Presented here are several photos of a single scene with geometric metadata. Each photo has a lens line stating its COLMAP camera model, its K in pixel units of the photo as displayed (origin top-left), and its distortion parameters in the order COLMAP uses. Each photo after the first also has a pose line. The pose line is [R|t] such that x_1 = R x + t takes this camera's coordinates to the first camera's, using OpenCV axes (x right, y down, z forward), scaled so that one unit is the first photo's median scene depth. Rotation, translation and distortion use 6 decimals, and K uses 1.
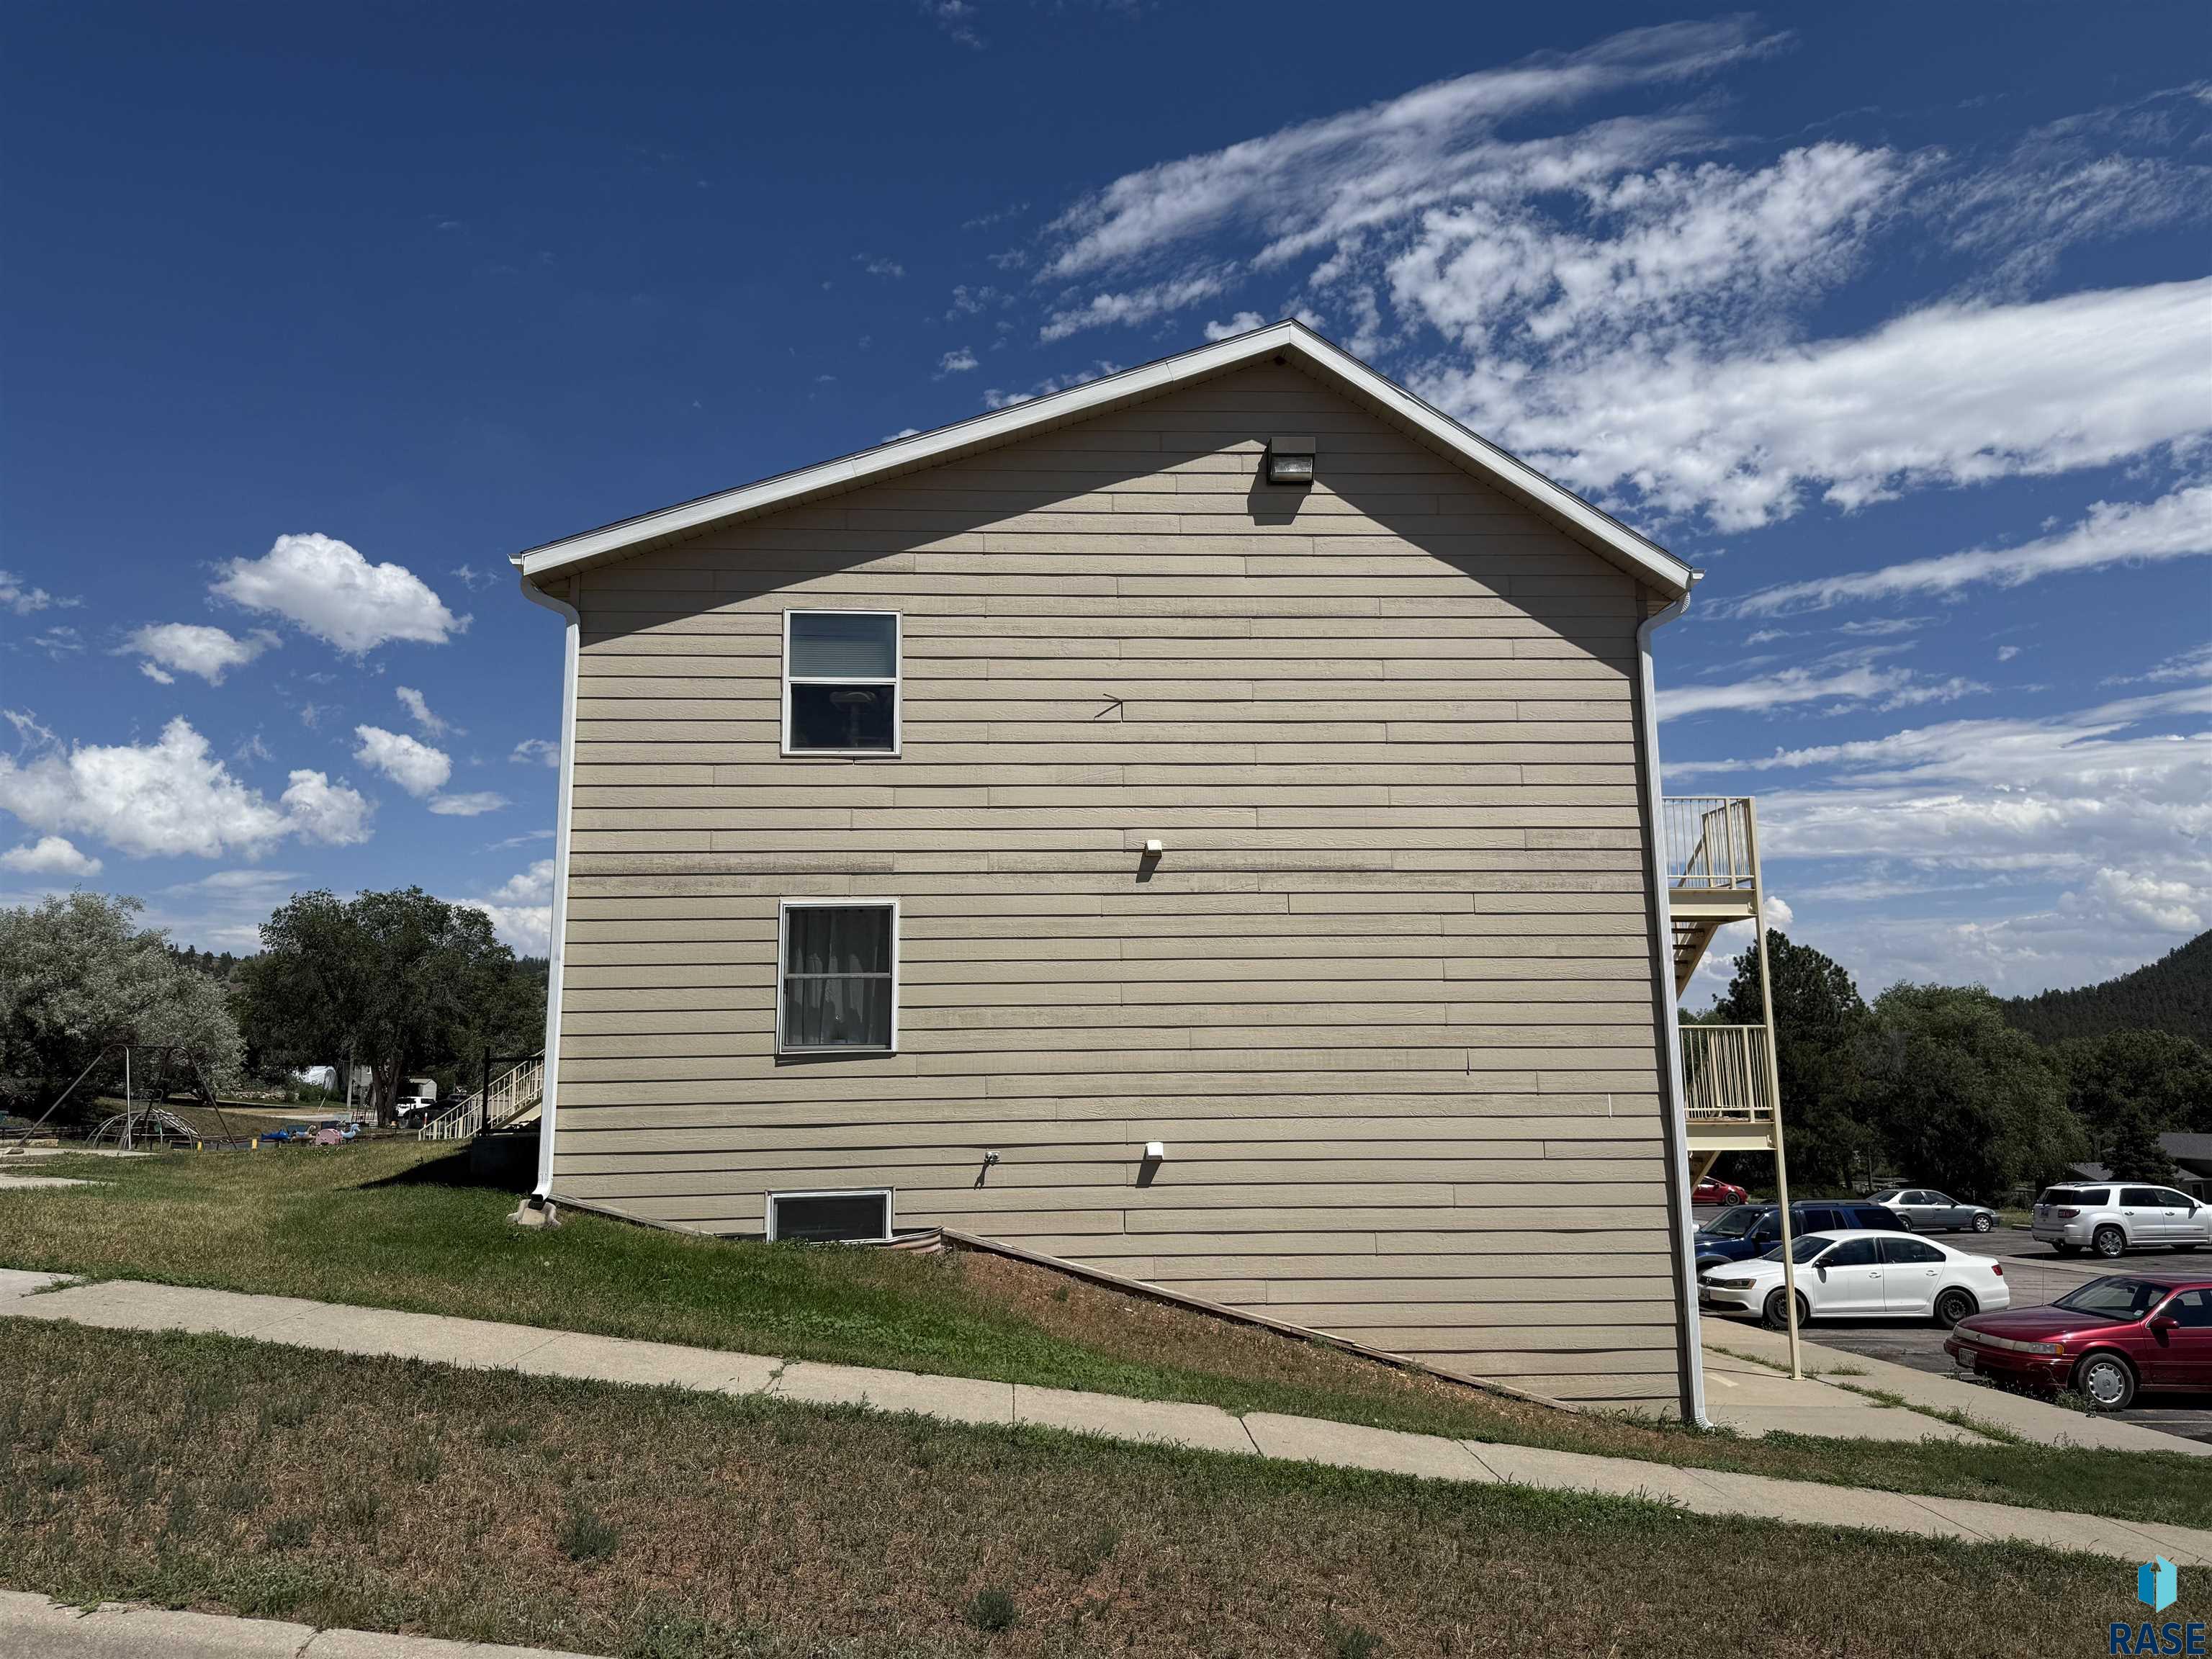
lens RADIAL K [[1530.4, 0, 1106.0], [0, 1530.4, 829.5], [0, 0, 1]] dist [0.145264, -0.000349]
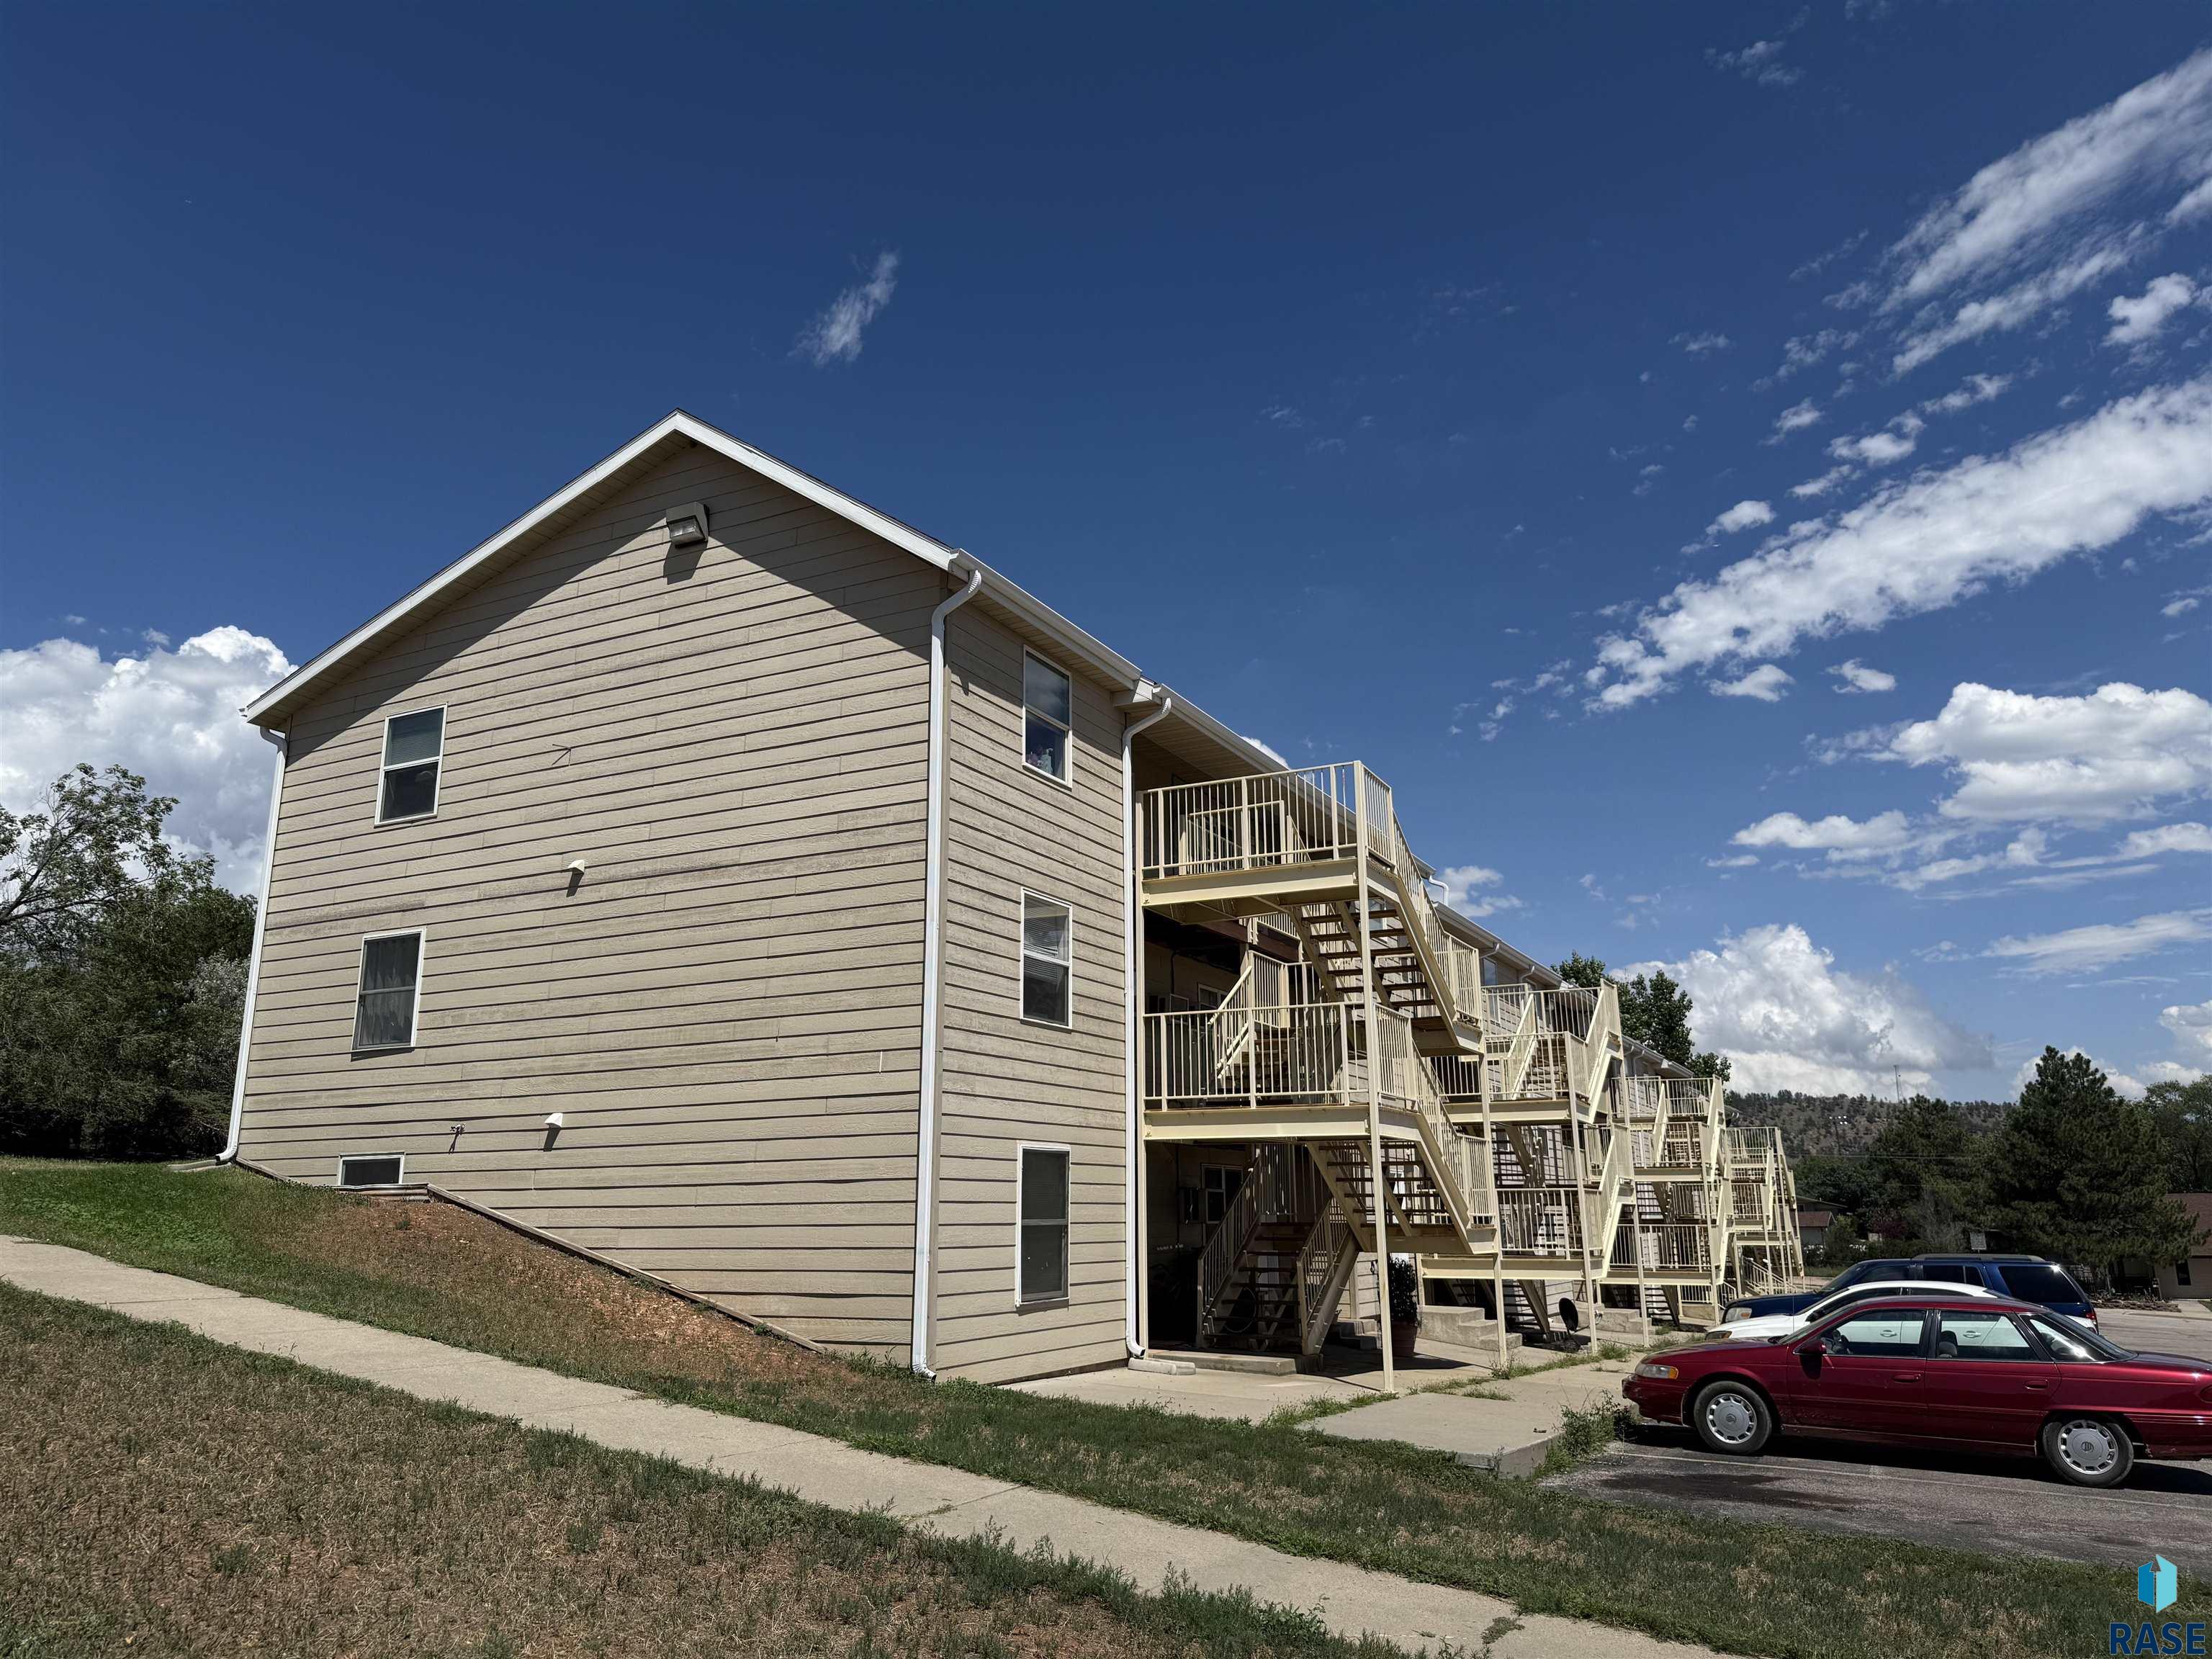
lens RADIAL K [[1519.8, 0, 1106.0], [0, 1519.8, 829.5], [0, 0, 1]] dist [0.041881, -0.053902]
pose [[0.866348, -0.117094, -0.485521, 0.960690], [0.077923, 0.991913, -0.100179, 0.133610], [0.493325, 0.048957, 0.868466, 0.174396]]
